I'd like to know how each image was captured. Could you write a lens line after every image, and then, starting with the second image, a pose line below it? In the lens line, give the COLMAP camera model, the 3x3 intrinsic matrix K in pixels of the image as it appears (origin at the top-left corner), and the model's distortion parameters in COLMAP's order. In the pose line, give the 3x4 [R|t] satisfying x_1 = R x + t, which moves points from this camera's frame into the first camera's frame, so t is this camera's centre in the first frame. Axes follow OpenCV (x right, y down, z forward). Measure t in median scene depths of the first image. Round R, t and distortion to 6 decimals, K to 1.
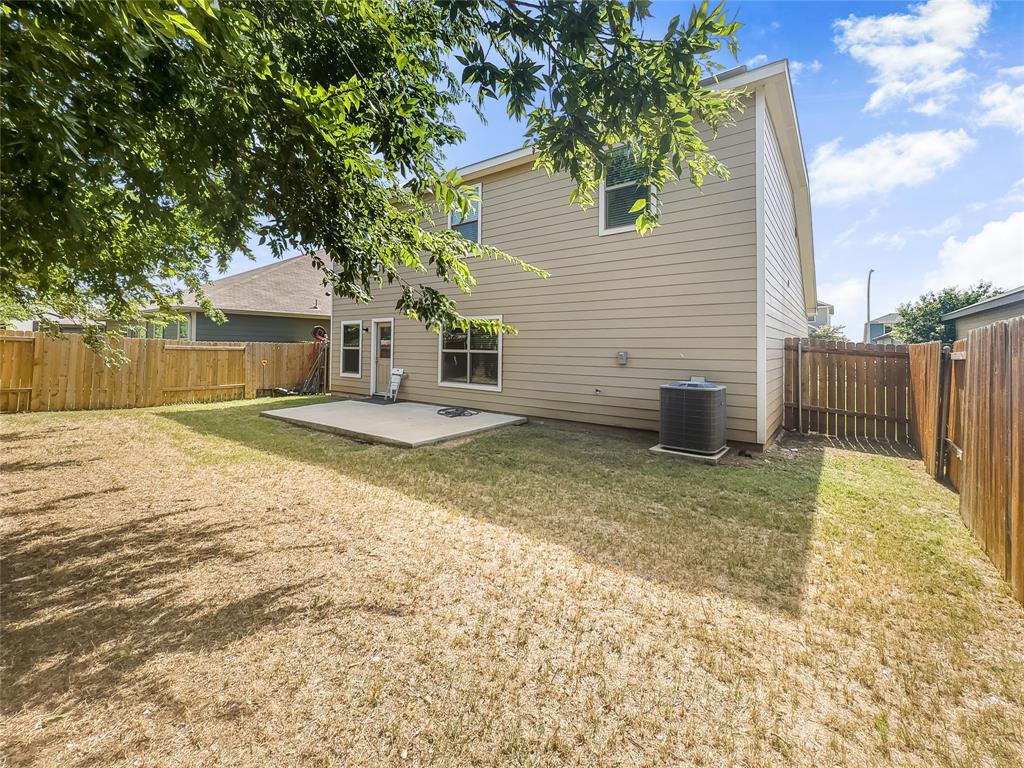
lens RADIAL K [[422.2, 0, 508.0], [0, 422.2, 349.9], [0, 0, 1]] dist [0.000023, 0.000038]
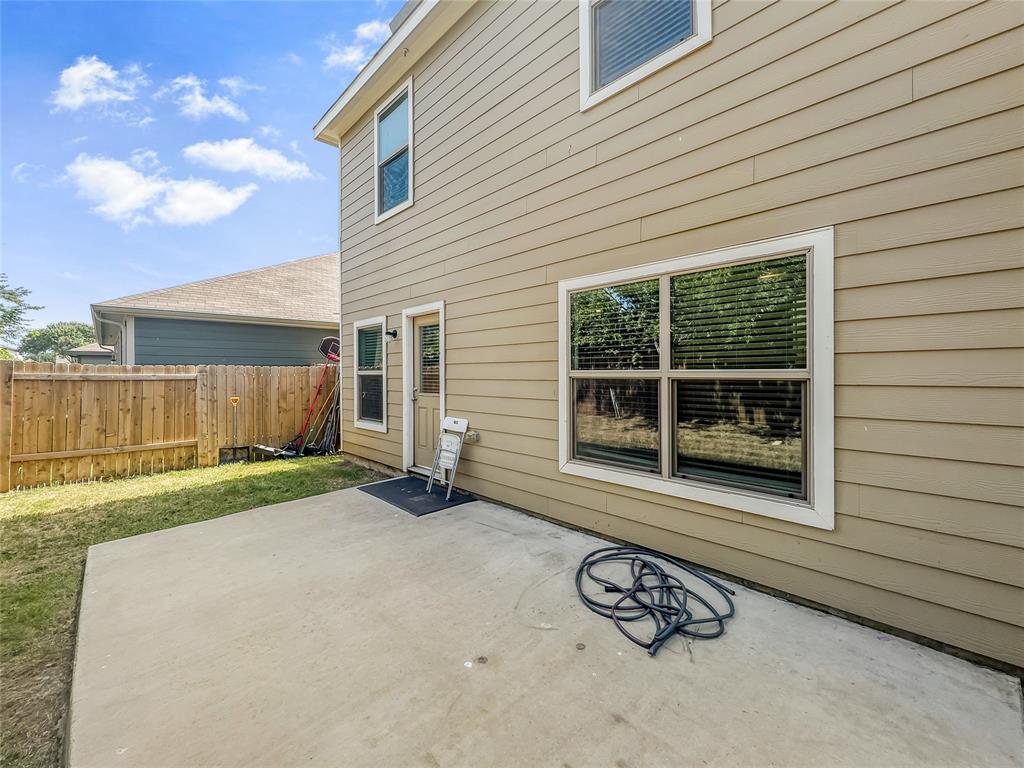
lens RADIAL K [[419.1, 0, 512.0], [0, 419.1, 384.0], [0, 0, 1]] dist [-0.000069, 0.000008]
pose [[0.986498, -0.012039, -0.163330, -0.124341], [0.015231, 0.999716, 0.018307, 0.002715], [0.163063, -0.020547, 0.986402, 0.547579]]
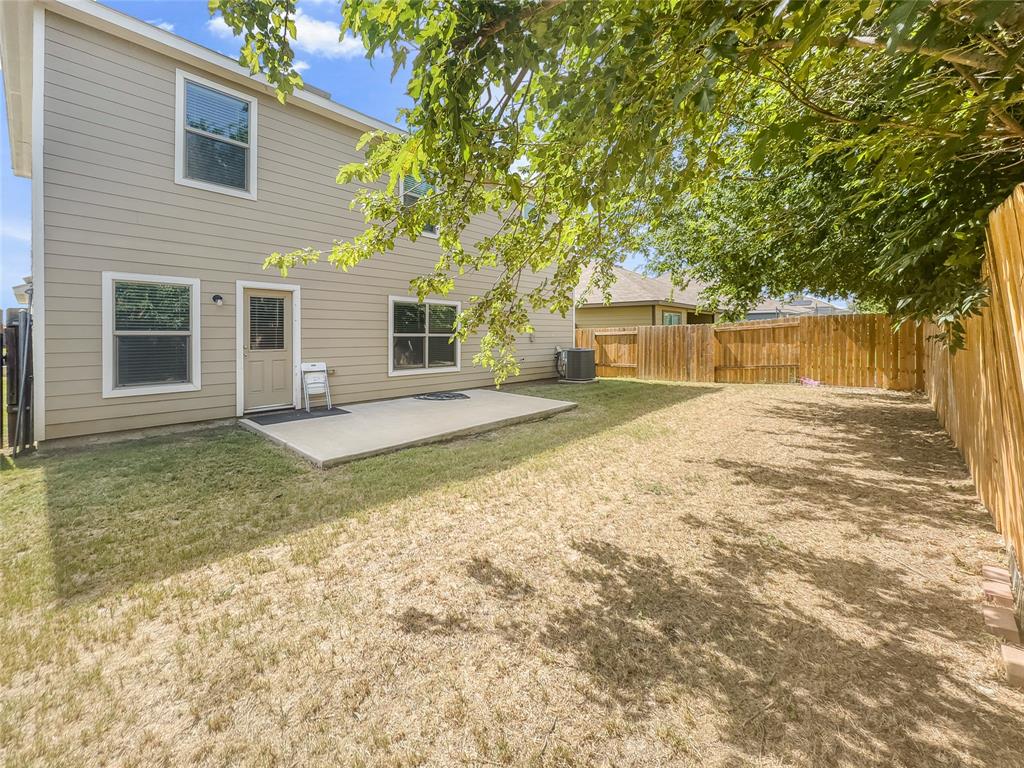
lens RADIAL K [[419.1, 0, 512.0], [0, 419.1, 384.0], [0, 0, 1]] dist [-0.000069, 0.000008]
pose [[0.094493, -0.139517, 0.985701, -0.834772], [-0.009969, 0.989949, 0.141074, -0.018420], [-0.995476, -0.023157, 0.092153, 0.578180]]
